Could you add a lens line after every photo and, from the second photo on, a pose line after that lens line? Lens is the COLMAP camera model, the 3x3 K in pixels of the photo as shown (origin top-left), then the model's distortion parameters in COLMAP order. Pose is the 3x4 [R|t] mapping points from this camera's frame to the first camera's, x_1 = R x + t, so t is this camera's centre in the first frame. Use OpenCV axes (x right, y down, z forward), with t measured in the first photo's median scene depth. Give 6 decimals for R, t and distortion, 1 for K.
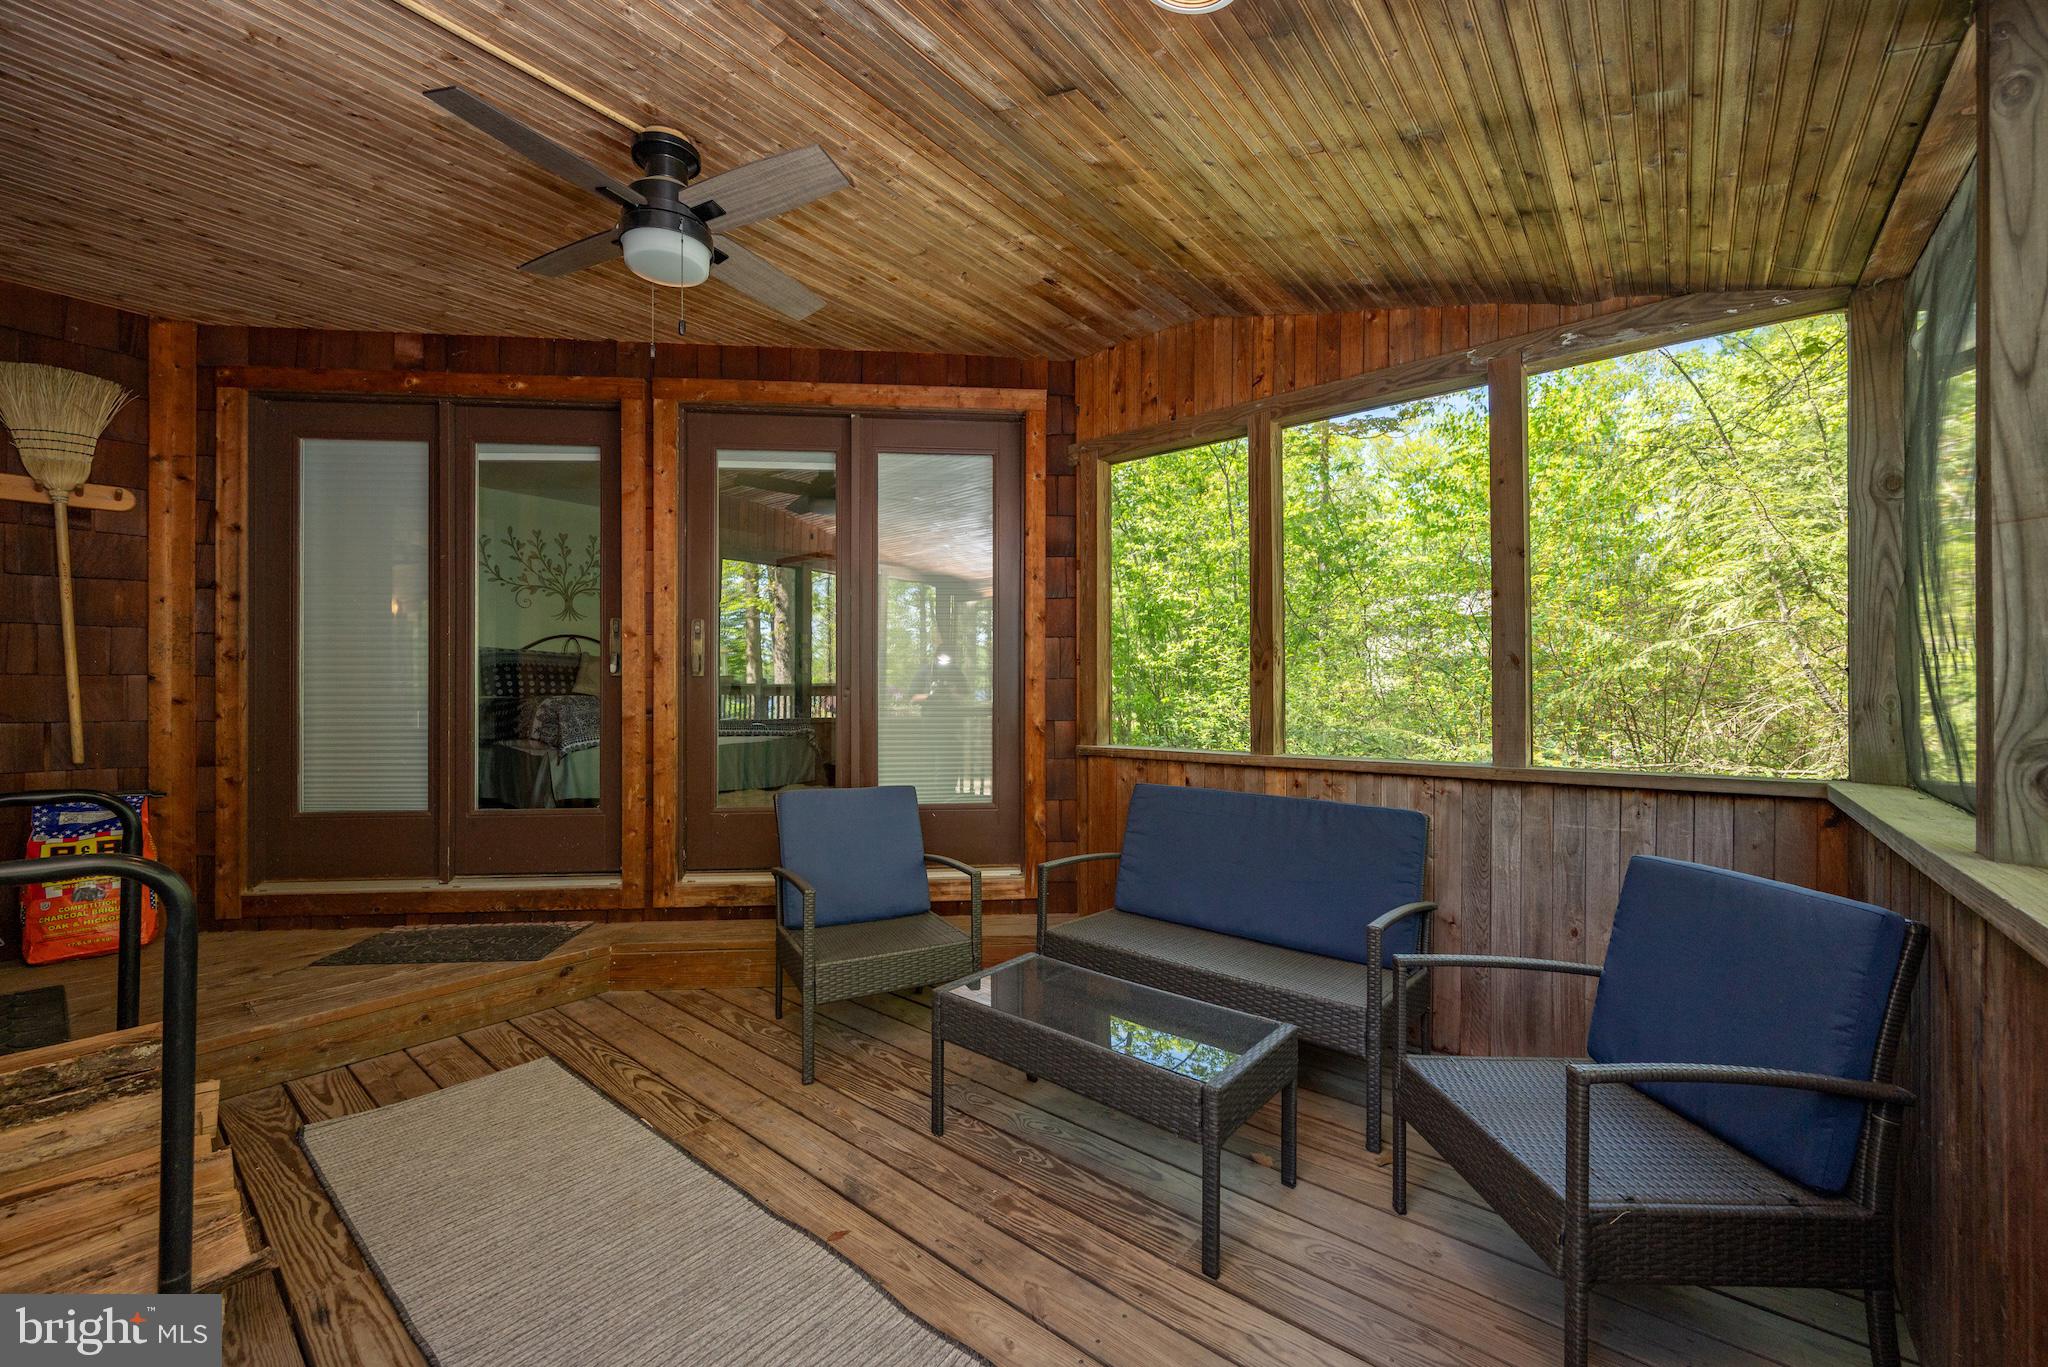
lens RADIAL K [[823.3, 0, 1012.0], [0, 823.3, 682.2], [0, 0, 1]] dist [-0.001769, -0.000173]
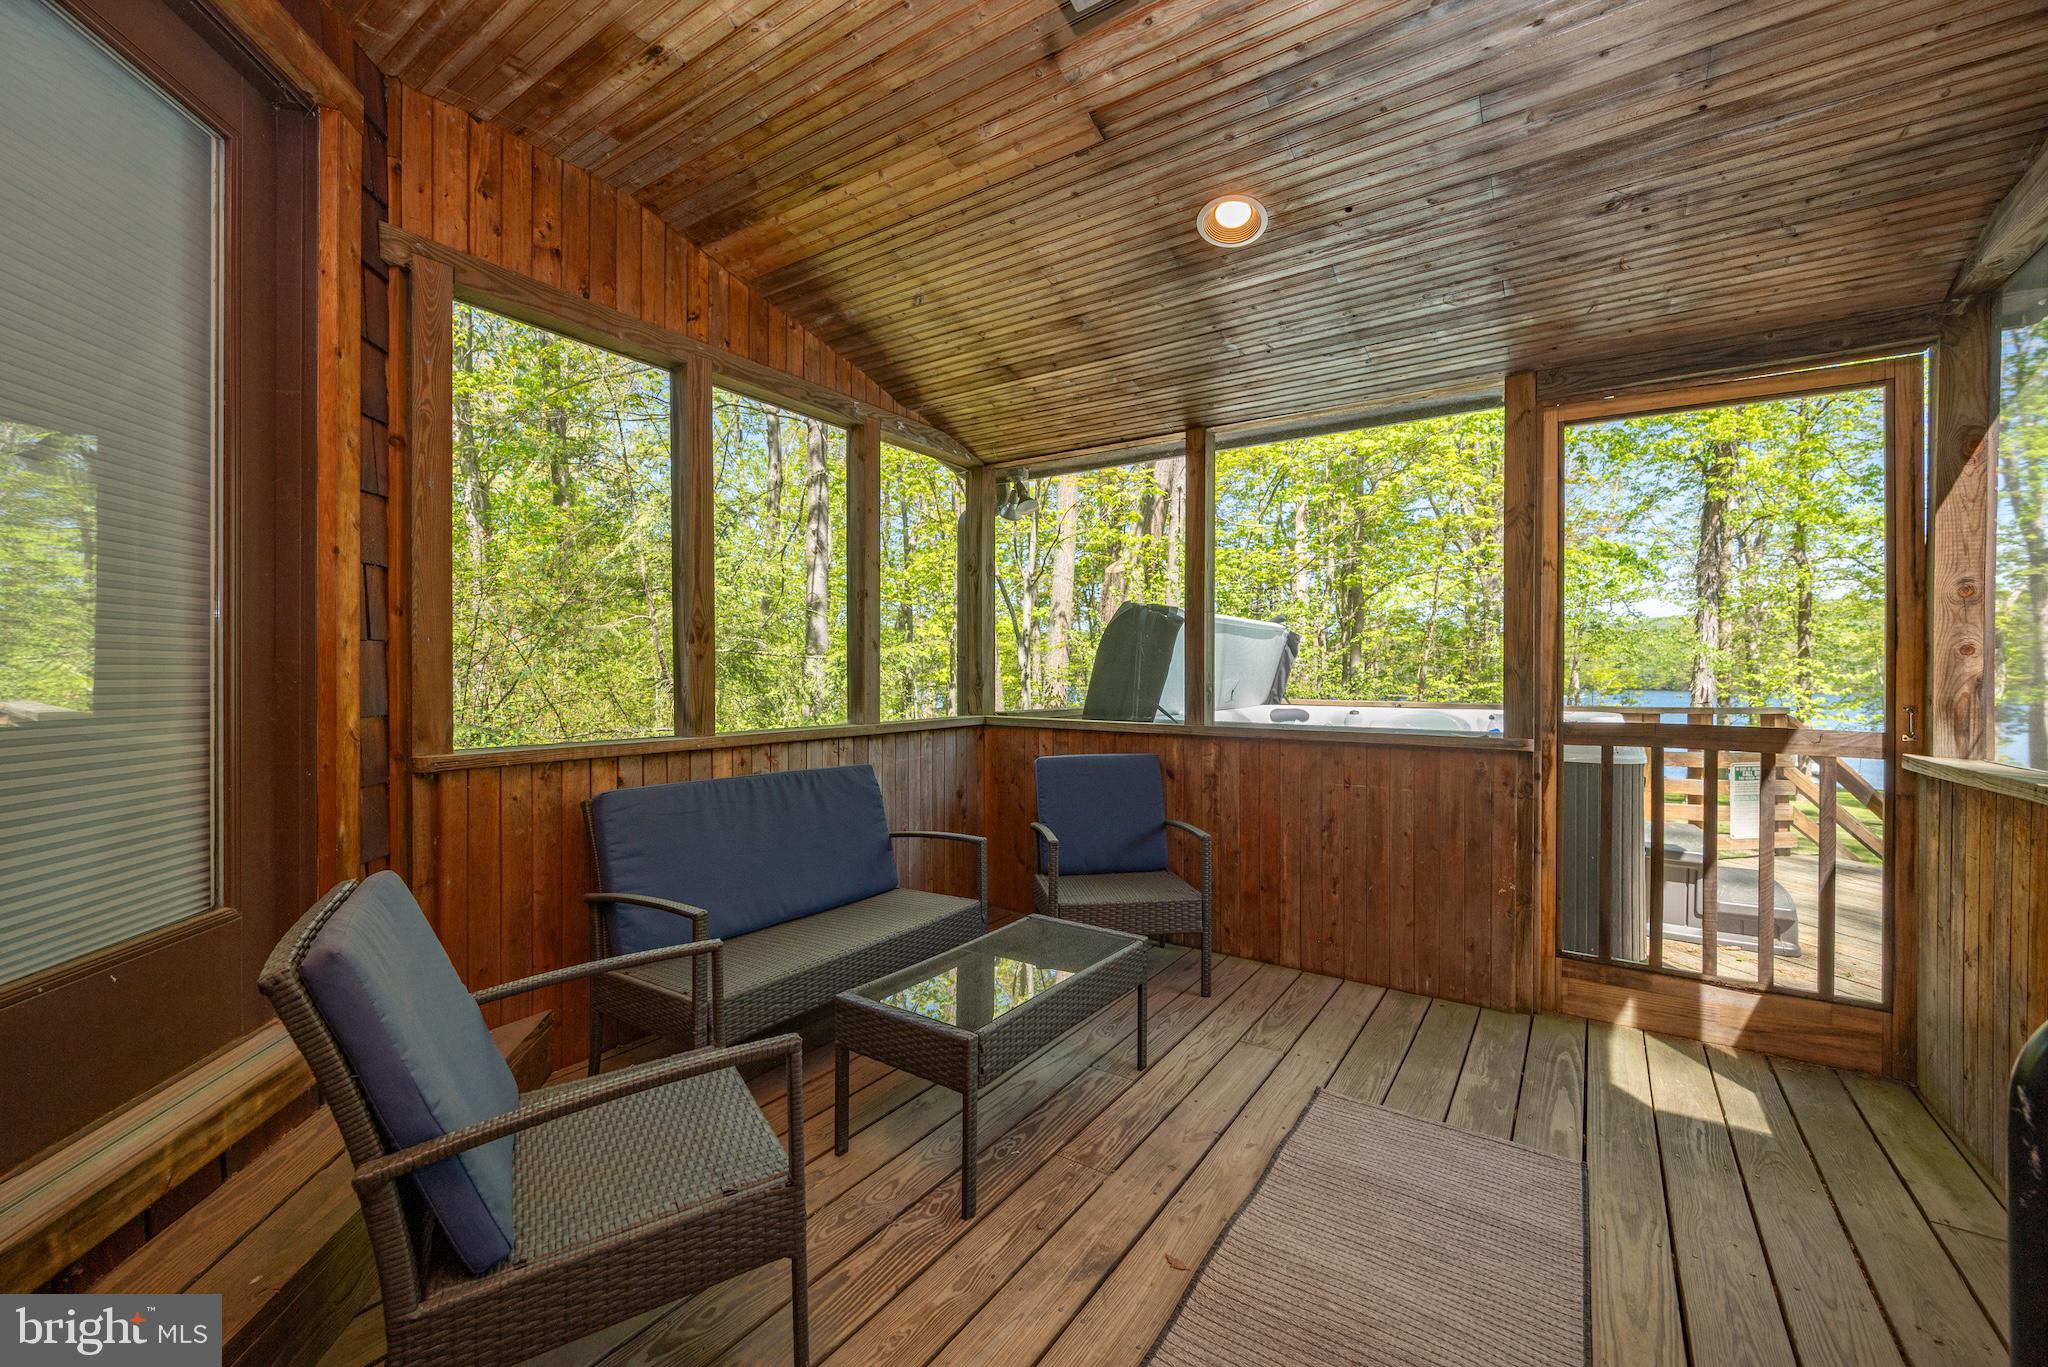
lens RADIAL K [[823.3, 0, 1037.5], [0, 823.3, 674.6], [0, 0, 1]] dist [-0.001769, -0.000173]
pose [[-0.116380, 0.000011, 0.993205, -0.671765], [-0.011972, 0.999927, -0.001414, 0.017204], [-0.993133, -0.012055, -0.116371, 0.777941]]
